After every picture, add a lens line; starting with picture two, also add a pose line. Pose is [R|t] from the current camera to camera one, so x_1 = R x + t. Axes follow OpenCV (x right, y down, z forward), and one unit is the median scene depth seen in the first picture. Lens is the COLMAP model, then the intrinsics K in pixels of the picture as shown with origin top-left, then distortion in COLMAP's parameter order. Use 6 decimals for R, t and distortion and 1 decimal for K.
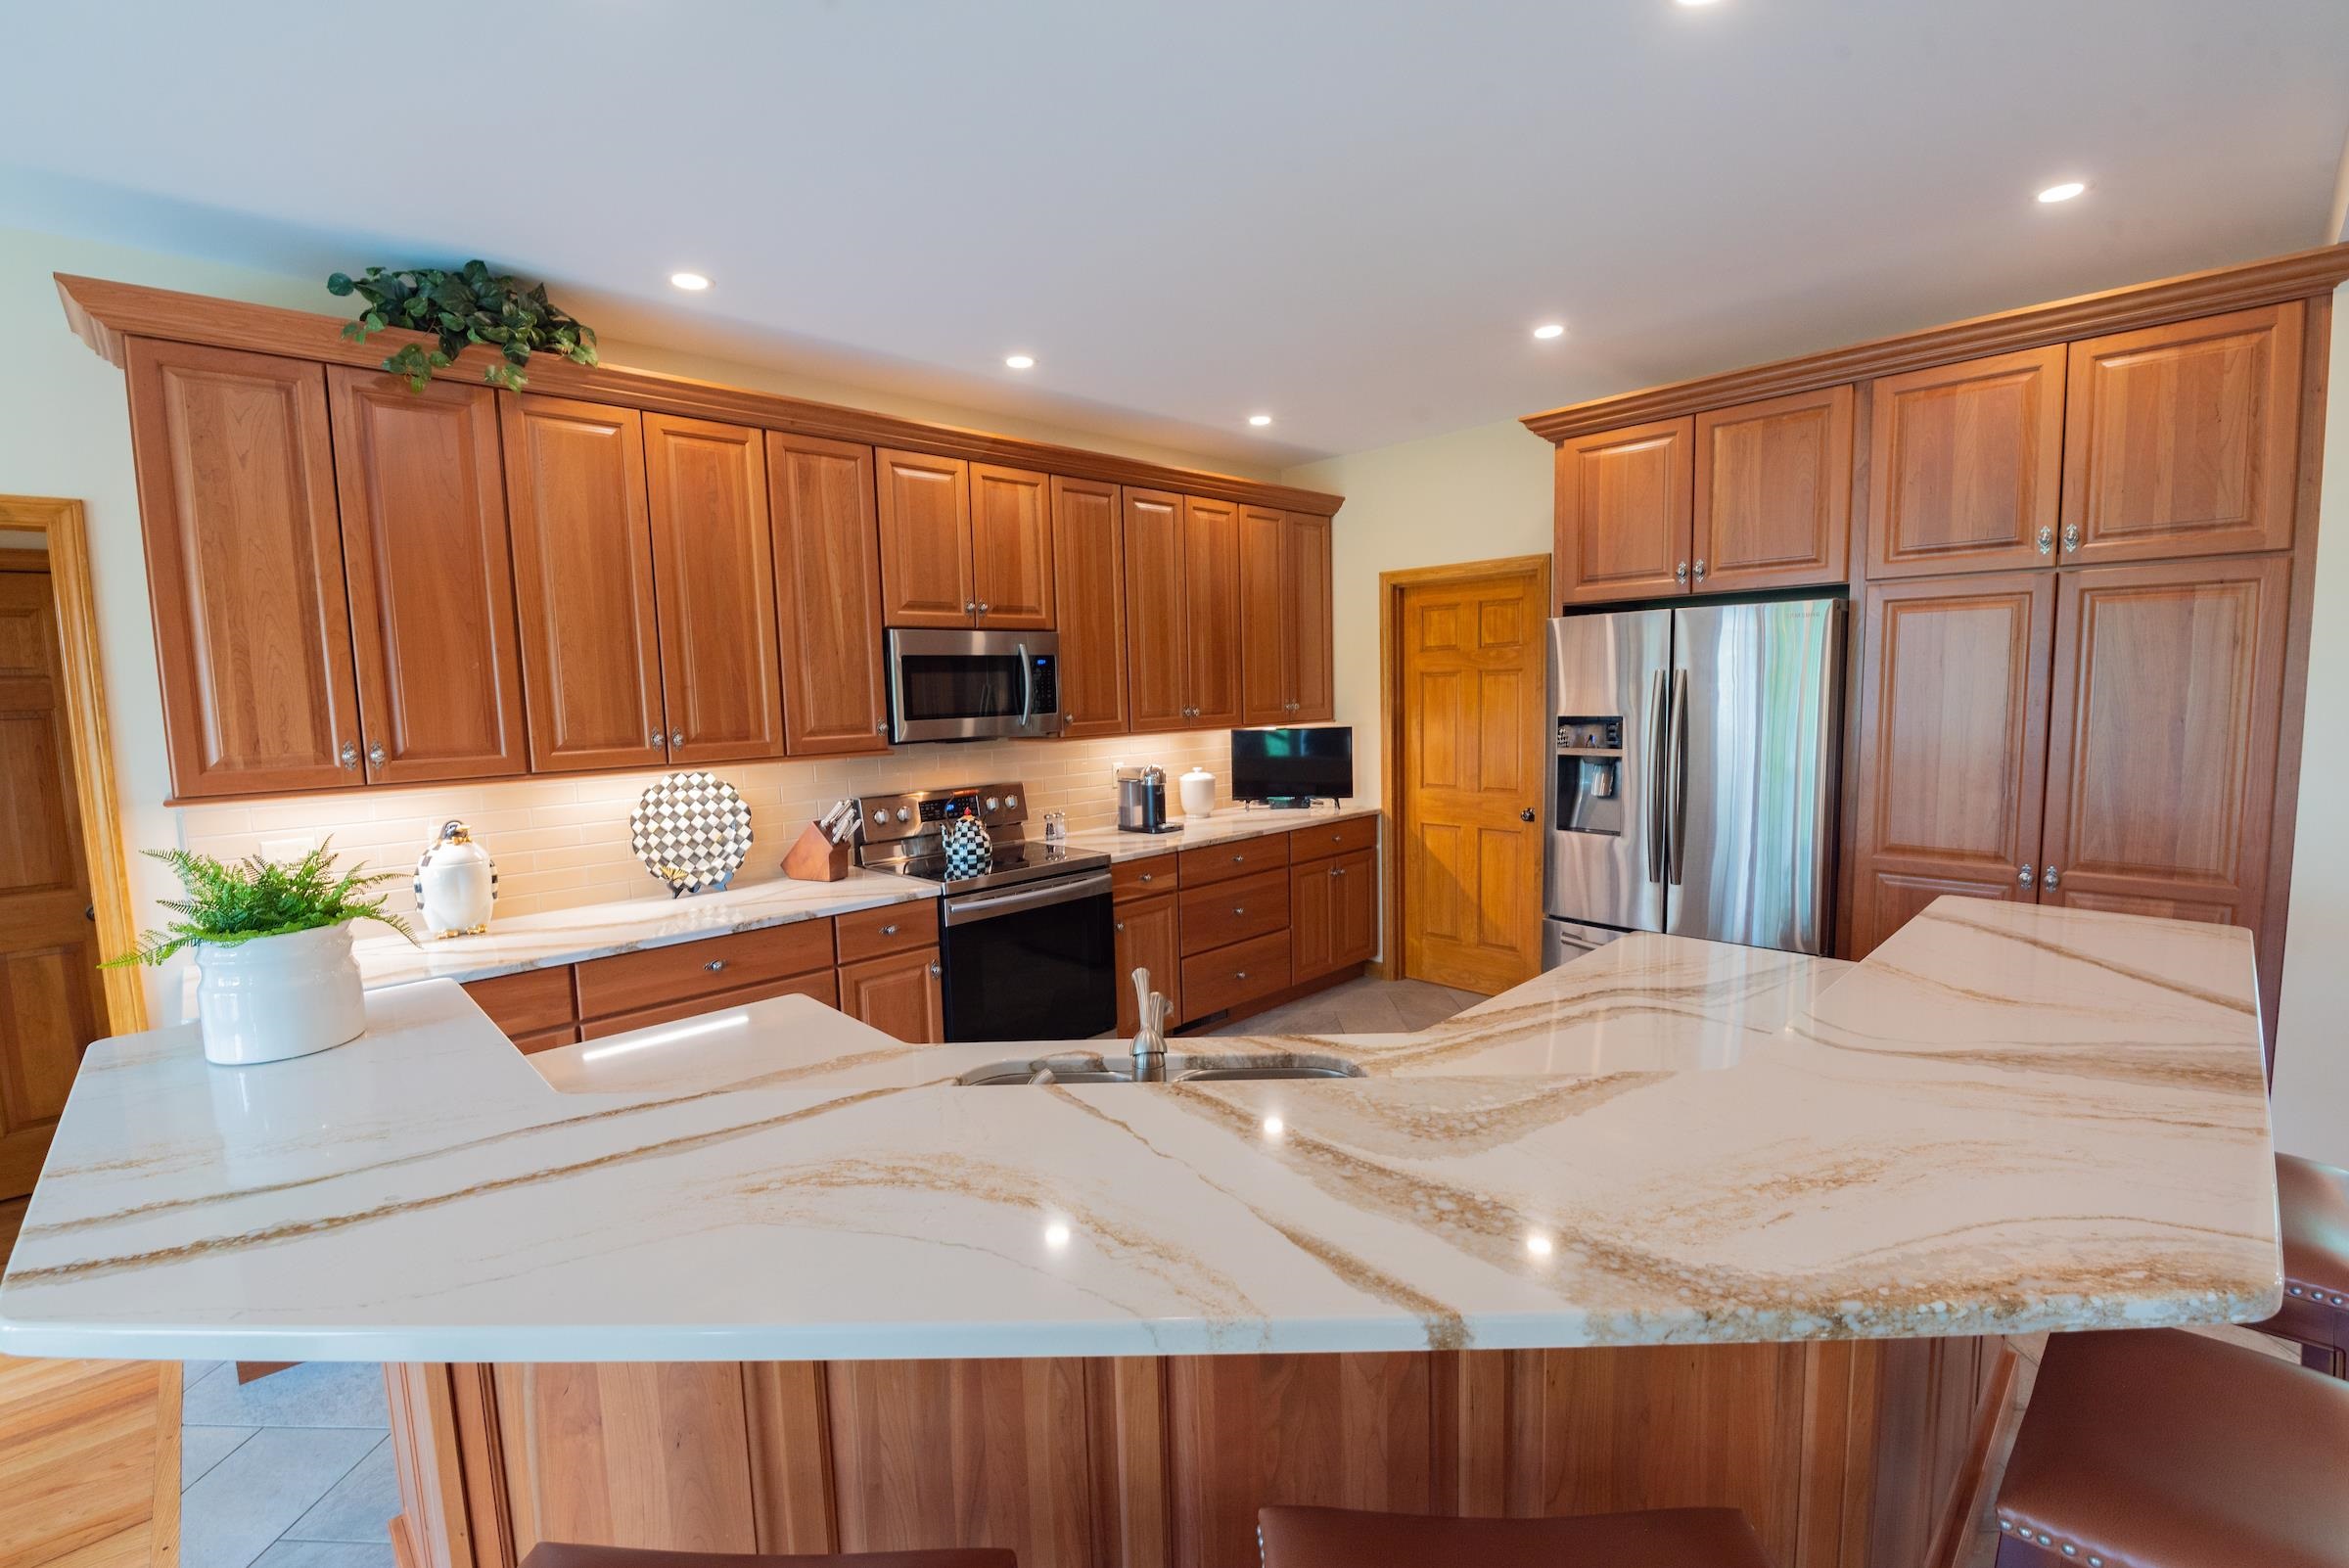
lens RADIAL K [[1012.5, 0, 1172.1], [0, 1012.5, 785.0], [0, 0, 1]] dist [-0.001878, -0.009755]
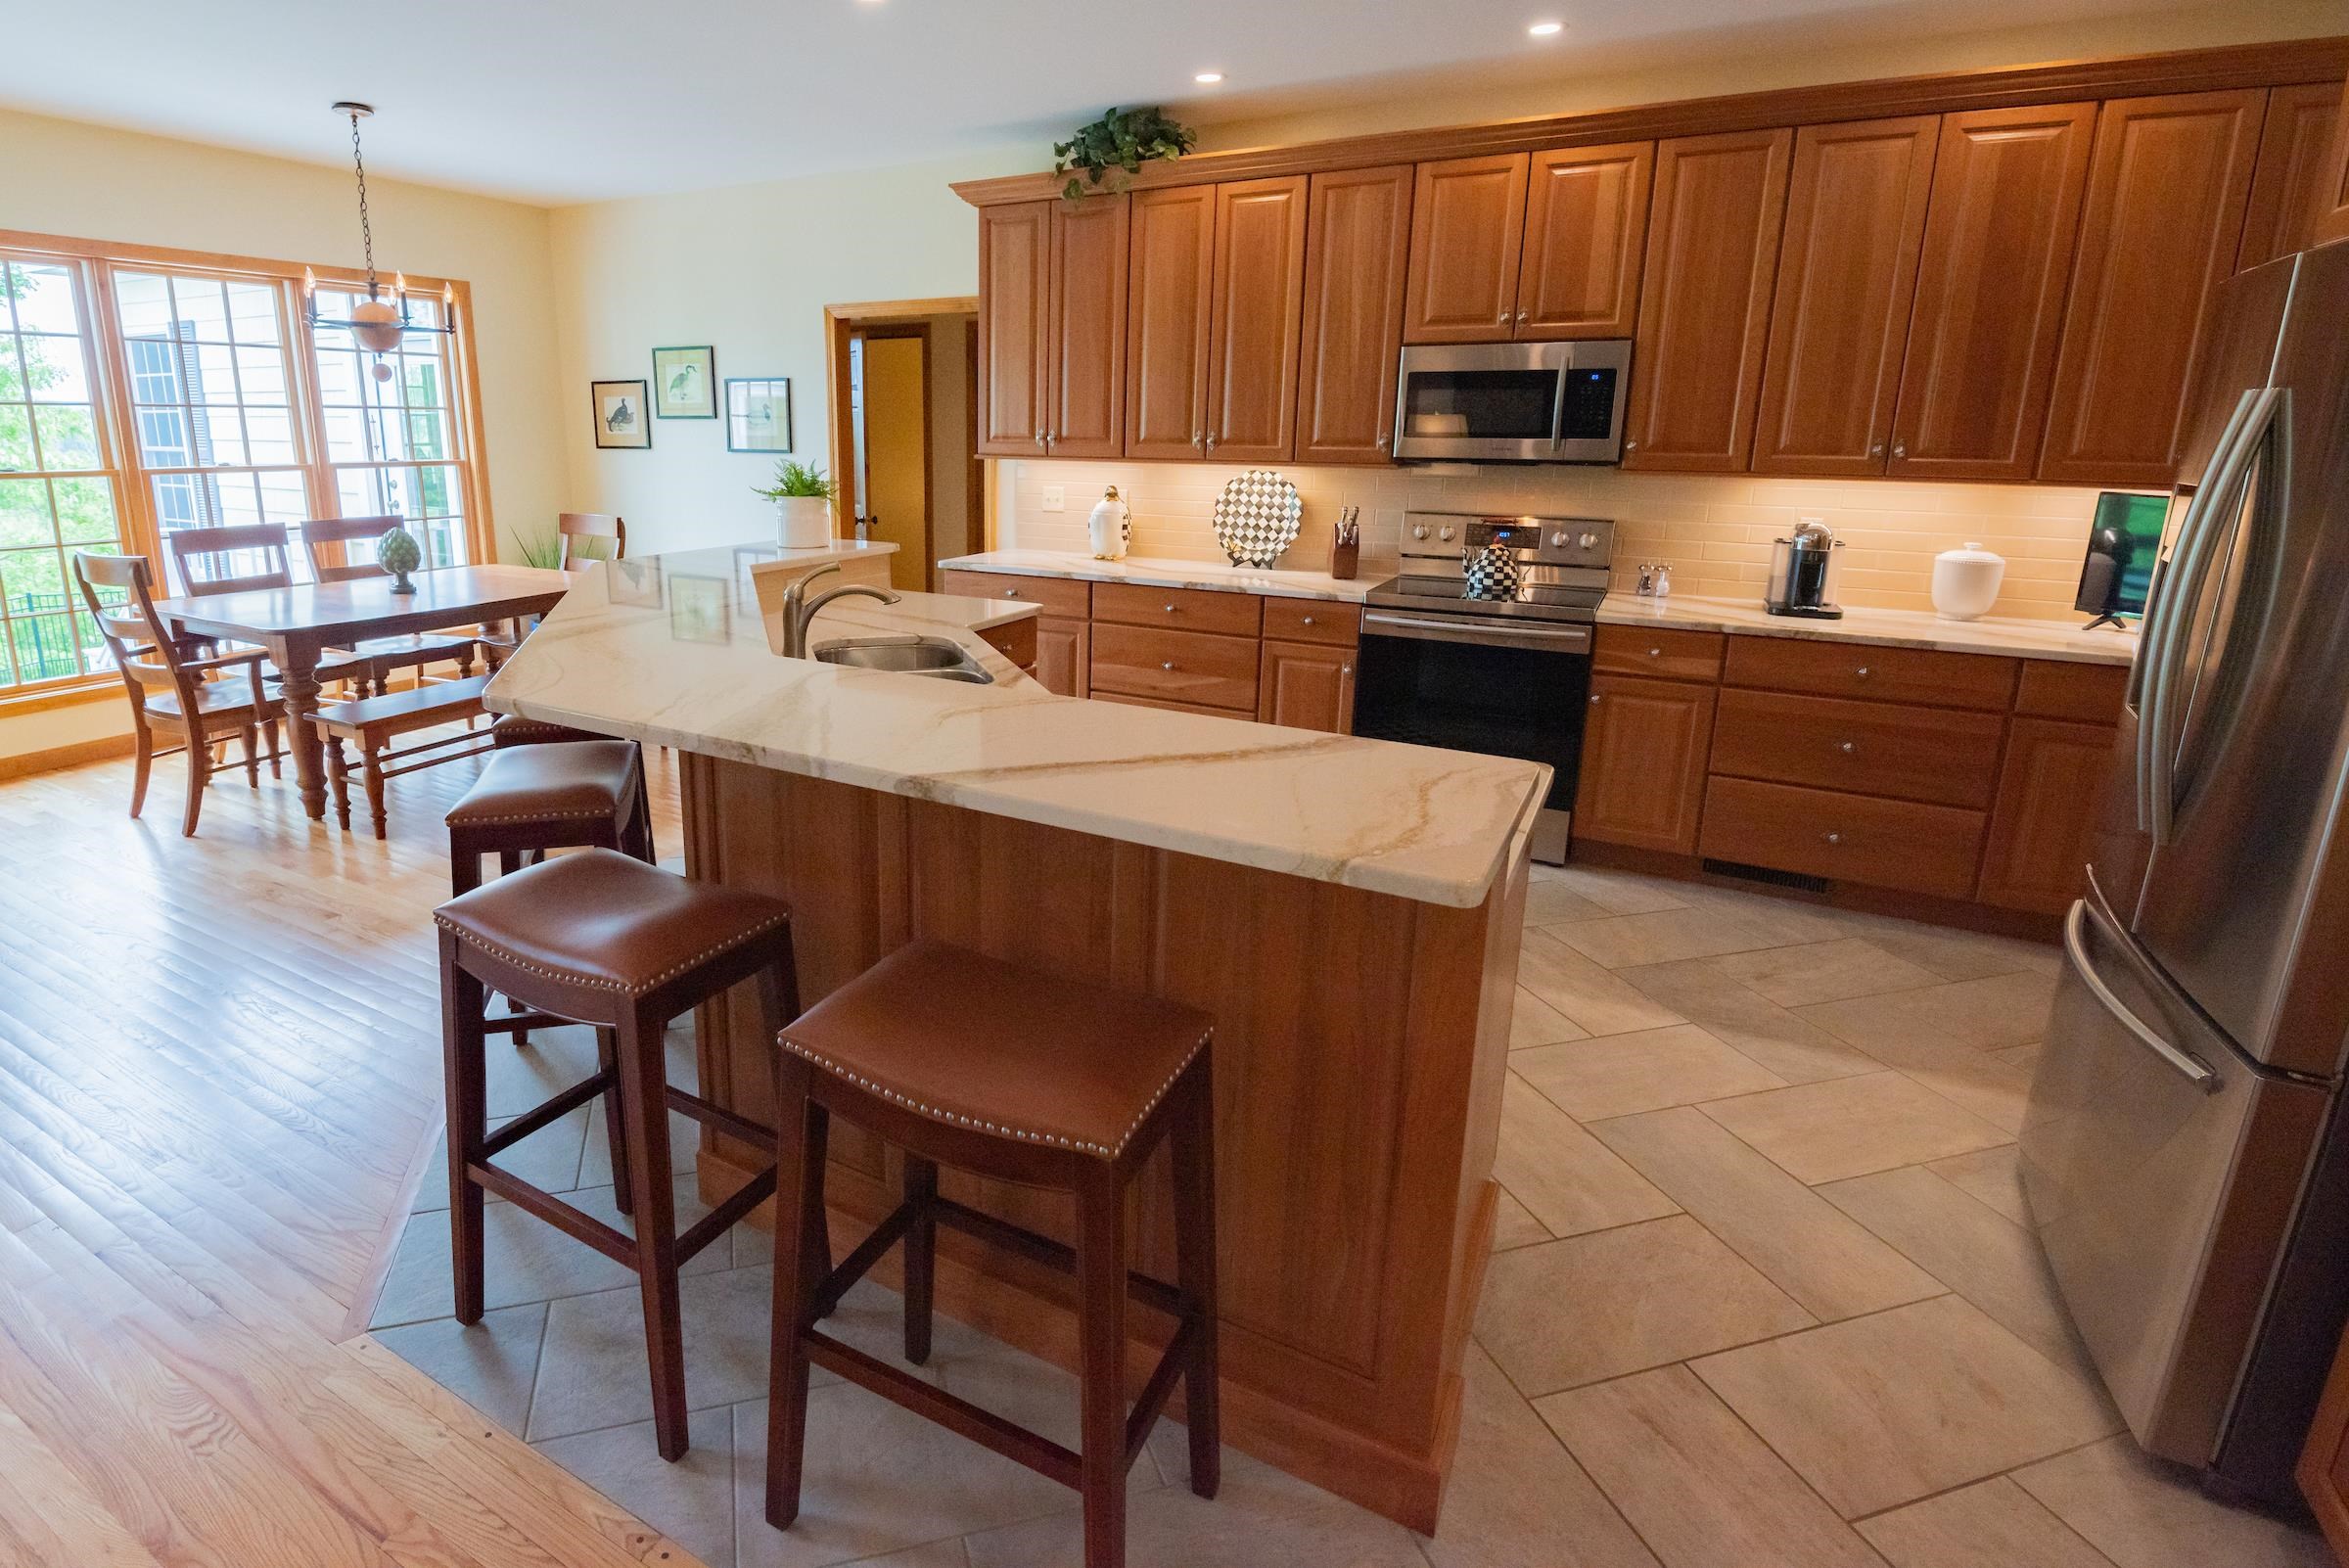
lens RADIAL K [[1144.3, 0, 1021.9], [0, 1144.3, 683.7], [0, 0, 1]] dist [0.002492, -0.011042]
pose [[0.273008, 0.242073, -0.931057, 0.832522], [-0.106965, 0.969460, 0.220693, -0.037514], [0.956047, 0.039339, 0.290564, 0.312040]]
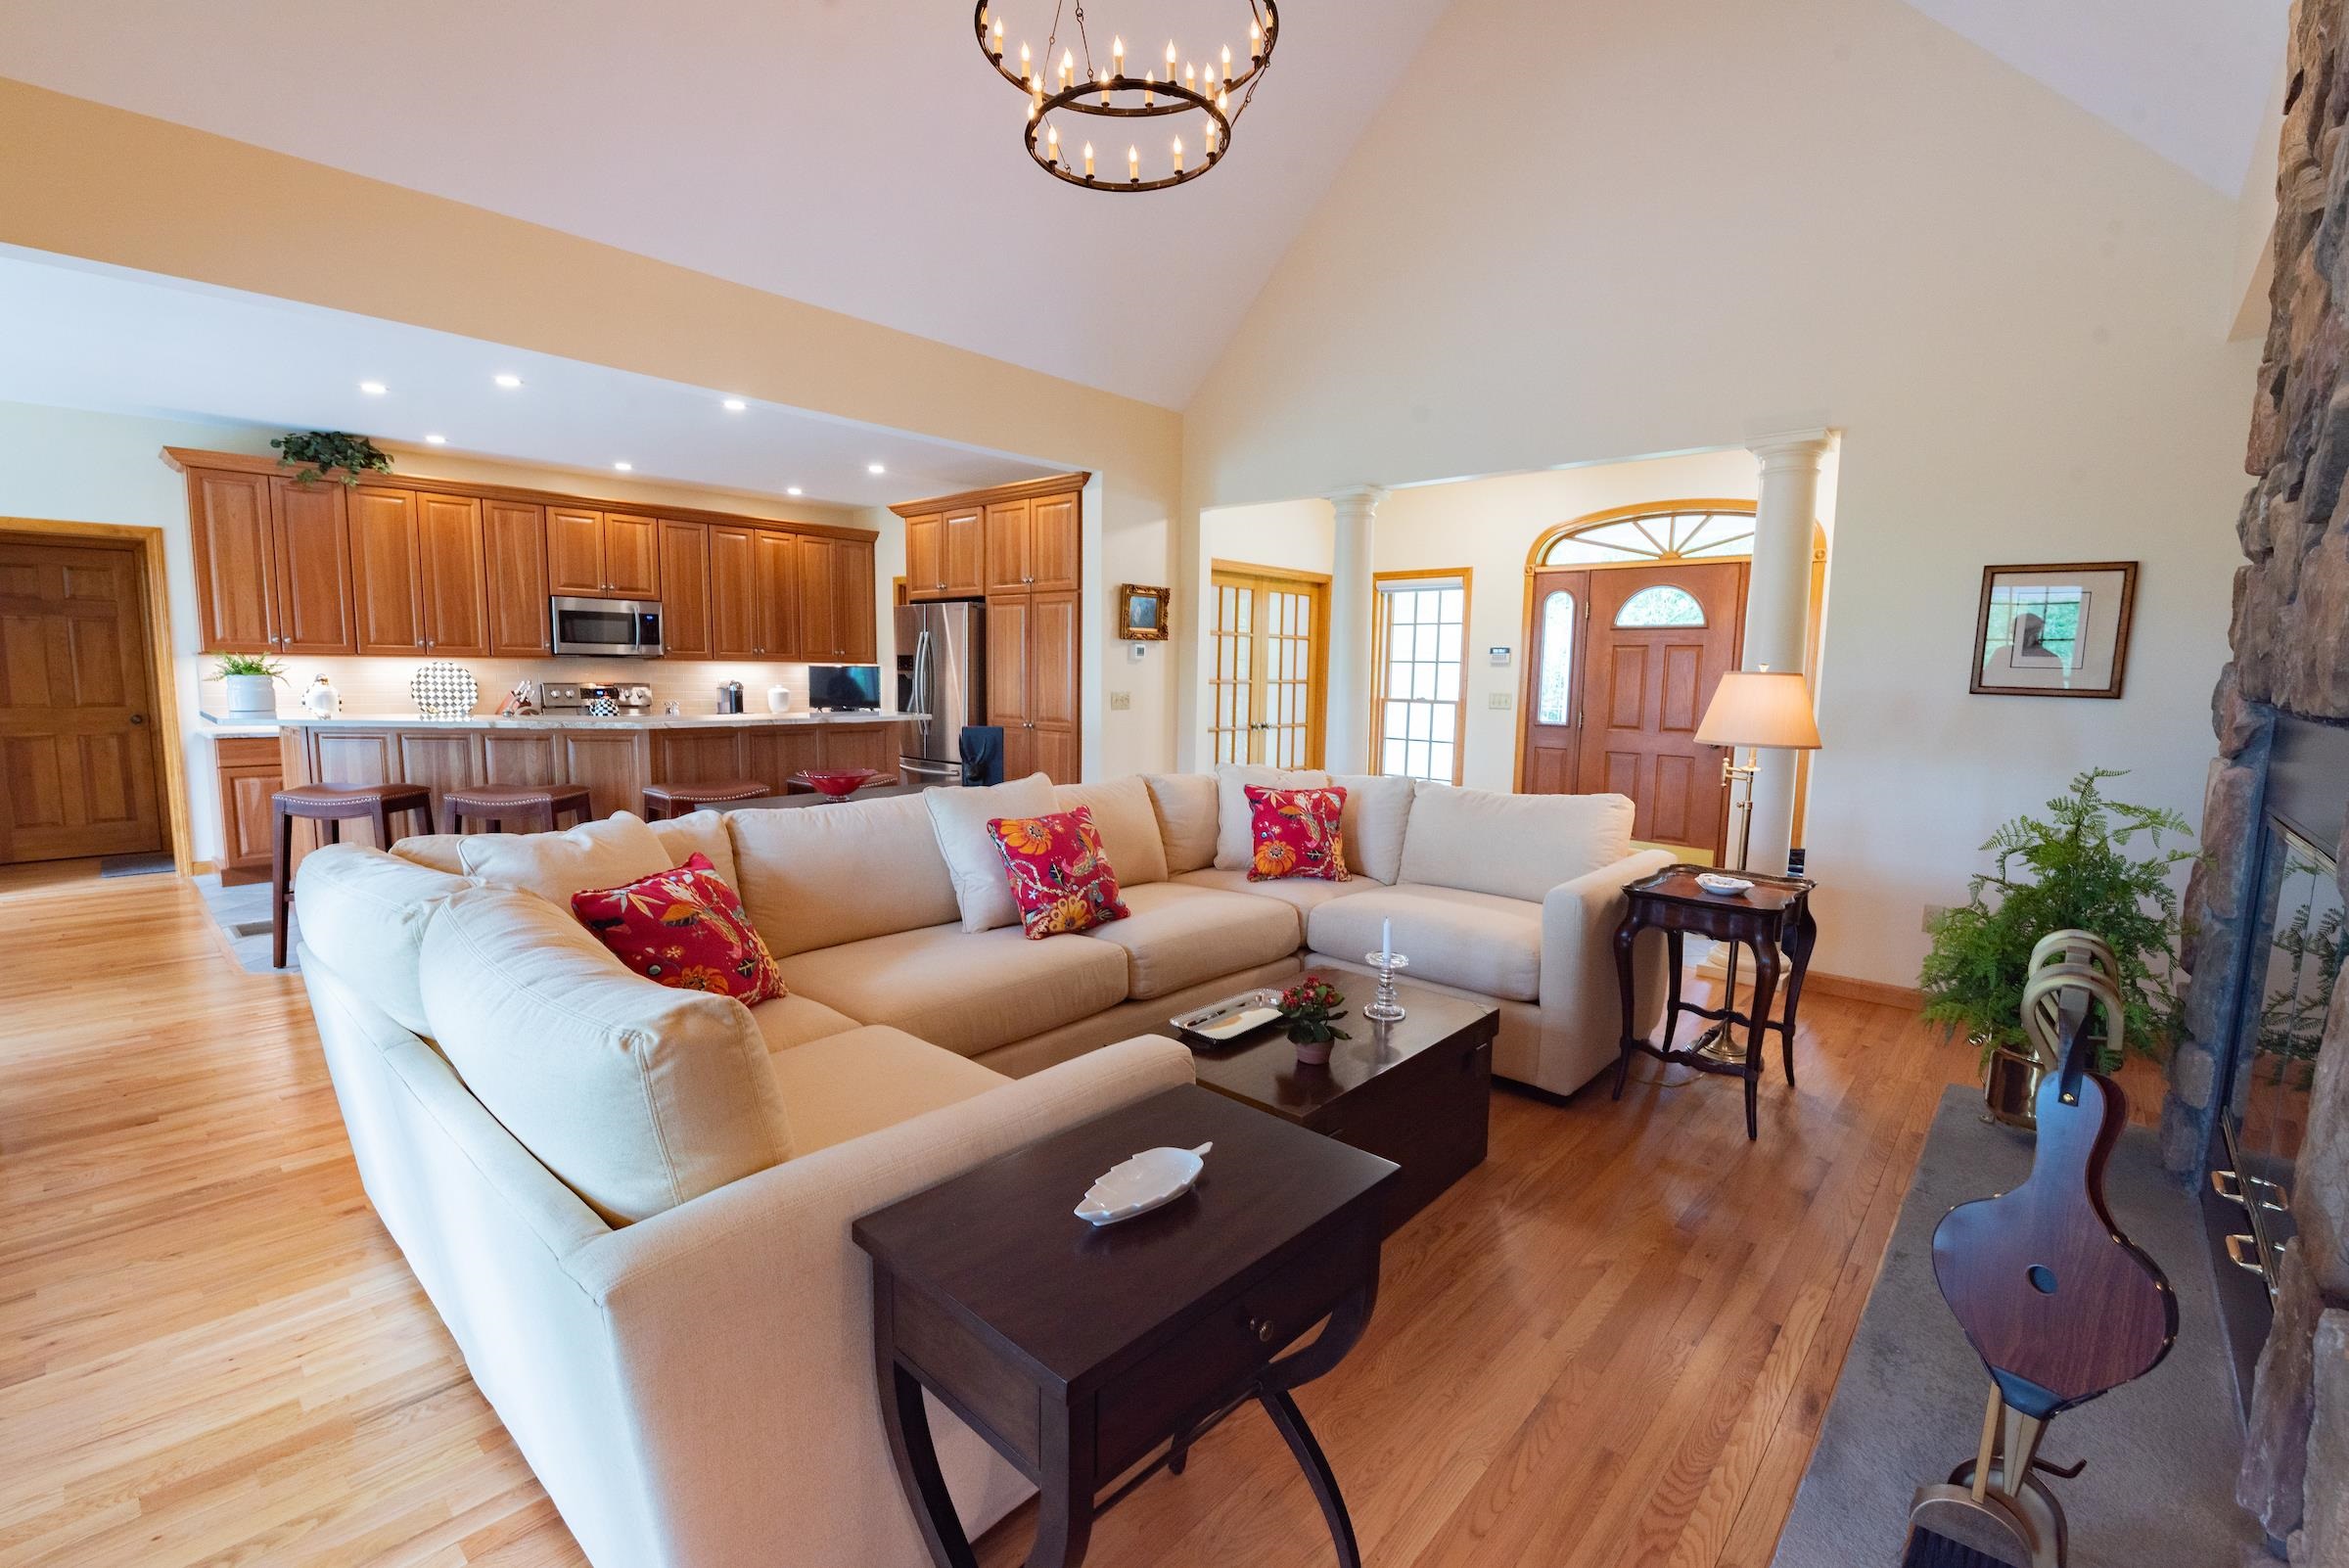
lens RADIAL K [[1012.5, 0, 1172.1], [0, 1012.5, 785.0], [0, 0, 1]] dist [-0.001878, -0.009755]
pose [[0.996614, 0.032446, 0.075556, 0.849659], [-0.033564, 0.999344, 0.013581, 0.159251], [-0.075066, -0.016071, 0.997049, -1.154503]]
